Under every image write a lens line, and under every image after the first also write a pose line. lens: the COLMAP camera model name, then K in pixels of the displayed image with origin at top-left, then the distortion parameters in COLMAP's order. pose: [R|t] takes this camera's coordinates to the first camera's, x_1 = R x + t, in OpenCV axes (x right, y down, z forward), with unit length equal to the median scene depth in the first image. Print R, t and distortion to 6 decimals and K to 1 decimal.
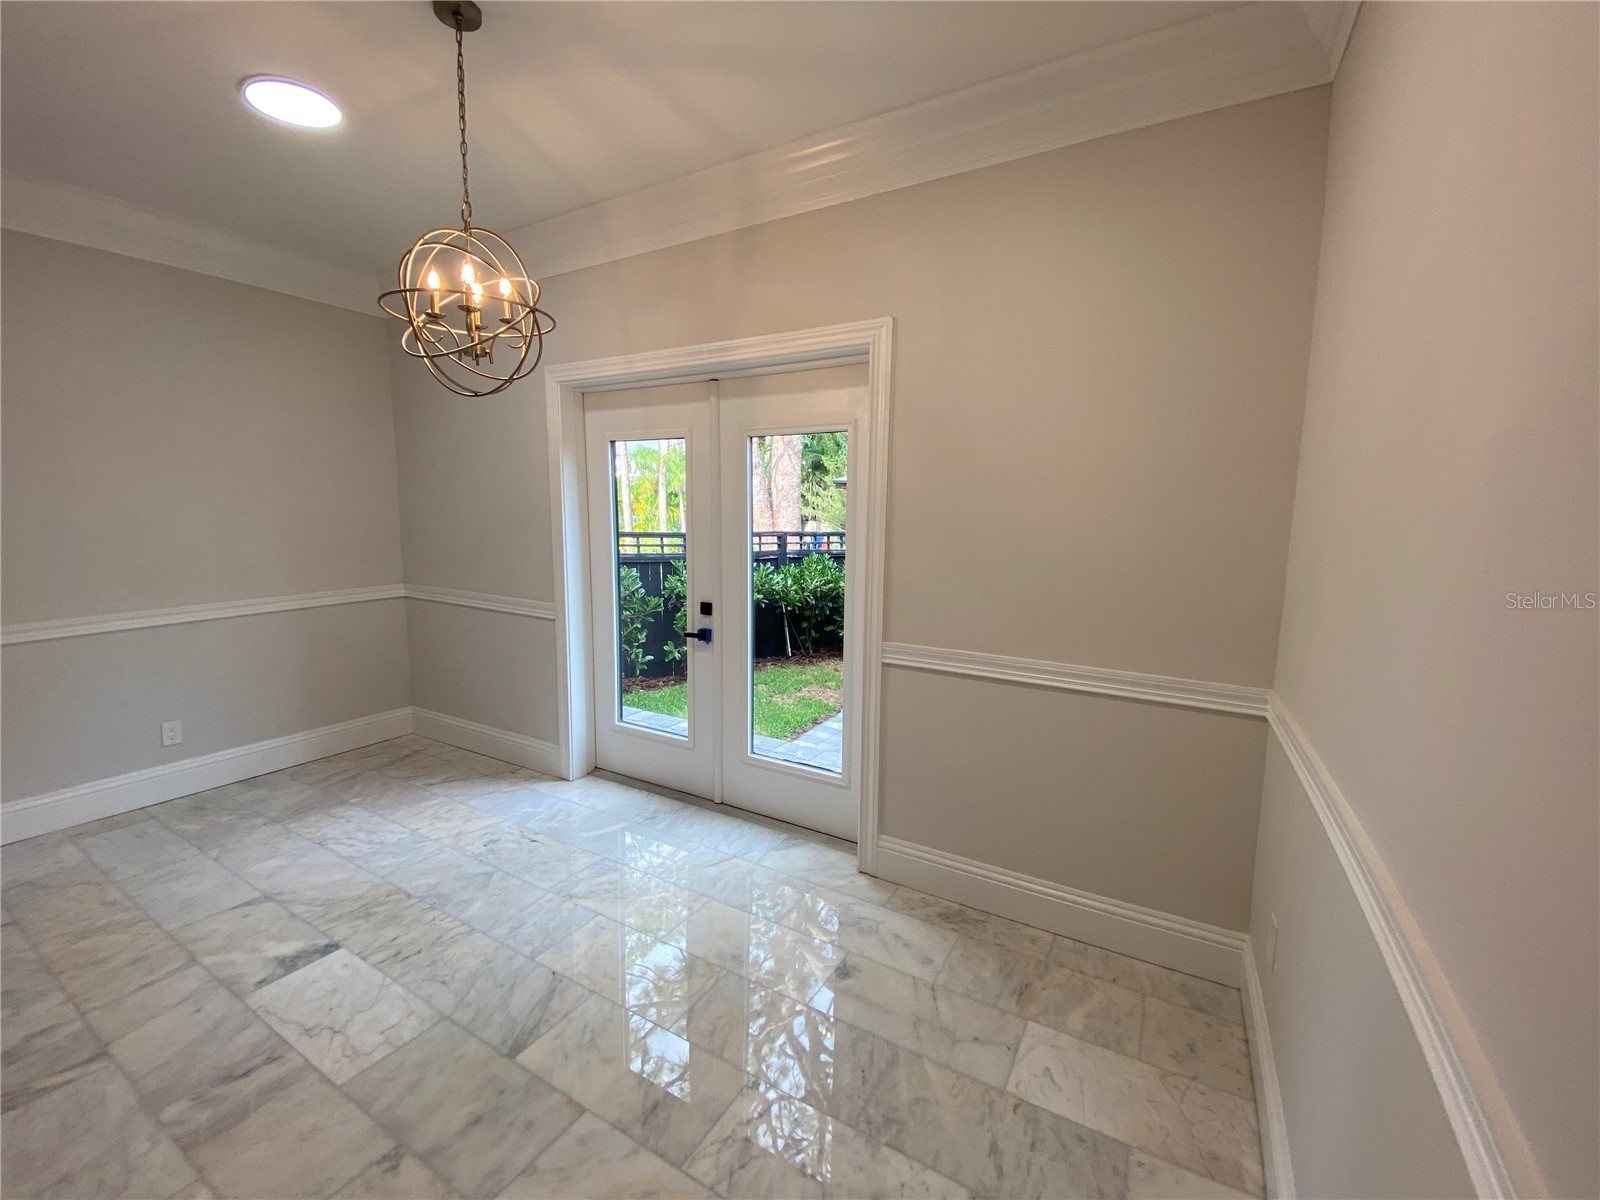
lens RADIAL K [[648.6, 0, 797.8], [0, 648.6, 599.1], [0, 0, 1]] dist [0.030038, -0.024139]
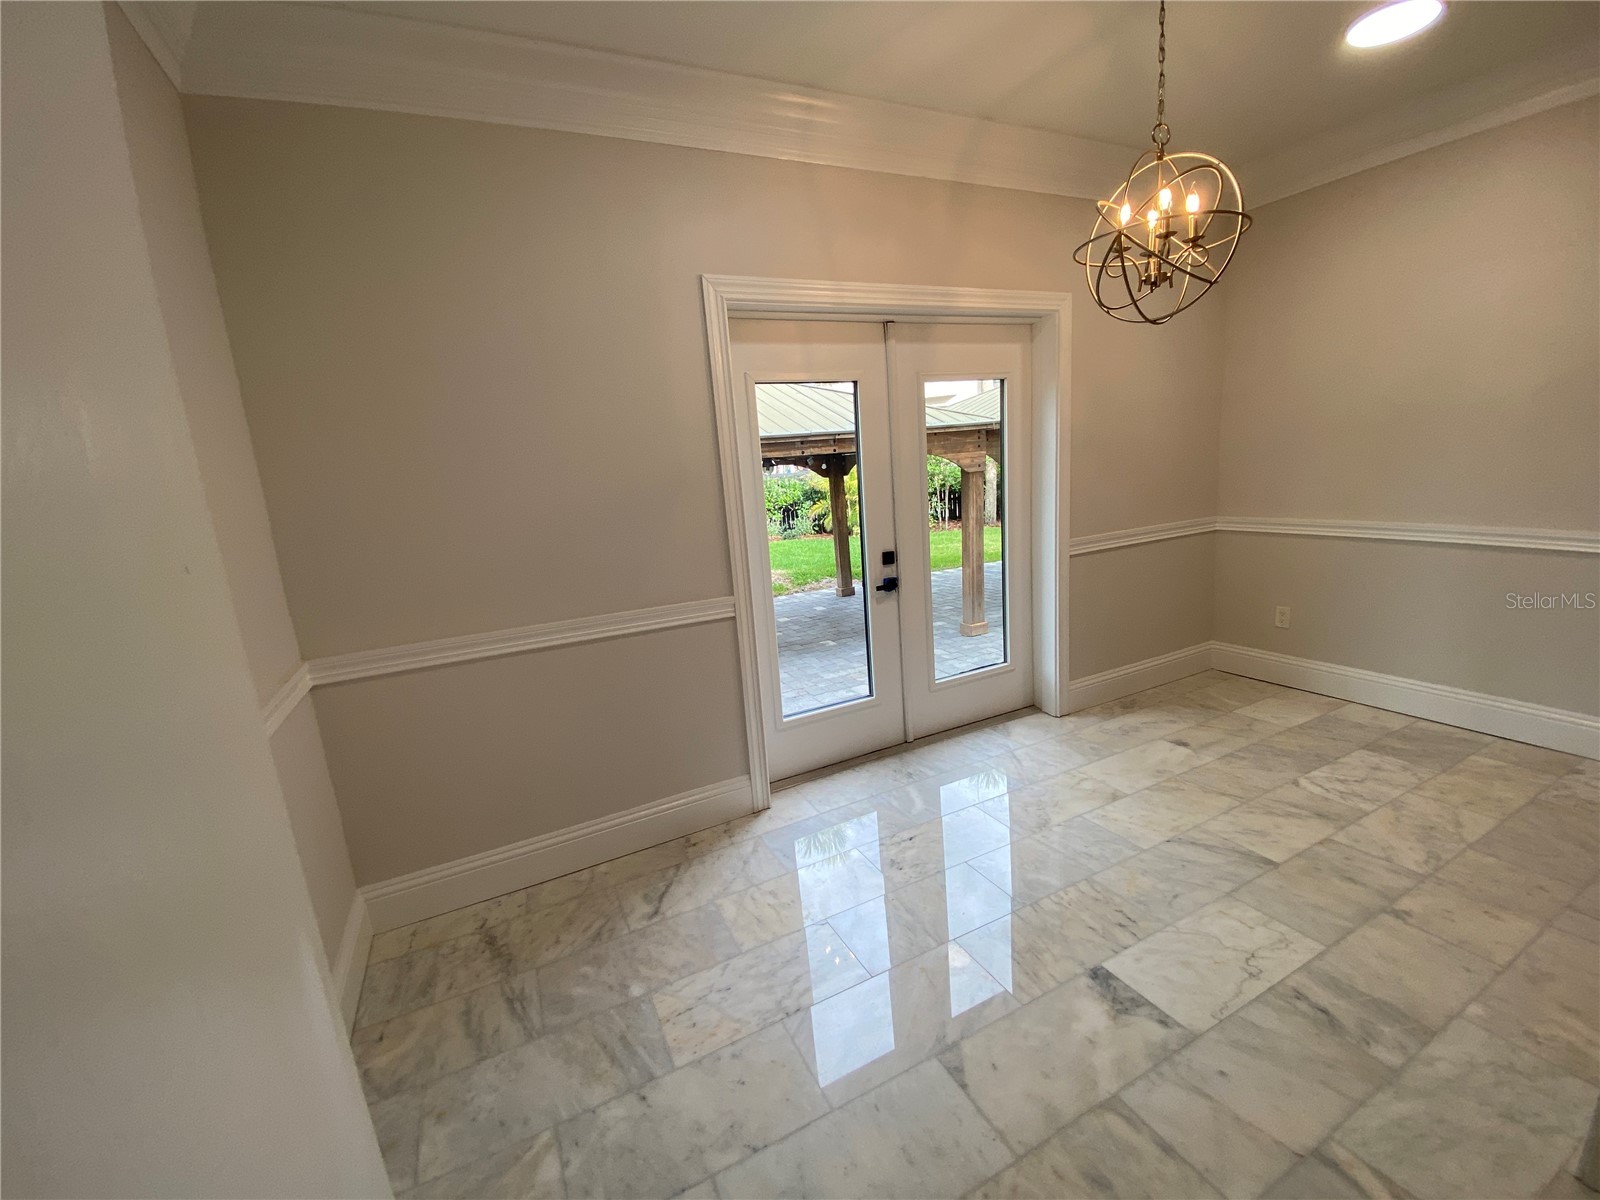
lens RADIAL K [[648.6, 0, 797.8], [0, 648.6, 599.1], [0, 0, 1]] dist [0.030038, -0.024139]
pose [[0.548715, -0.219861, 0.806581, -1.348307], [0.187762, 0.972561, 0.137370, -0.112322], [-0.814652, 0.076068, 0.574940, 0.713895]]
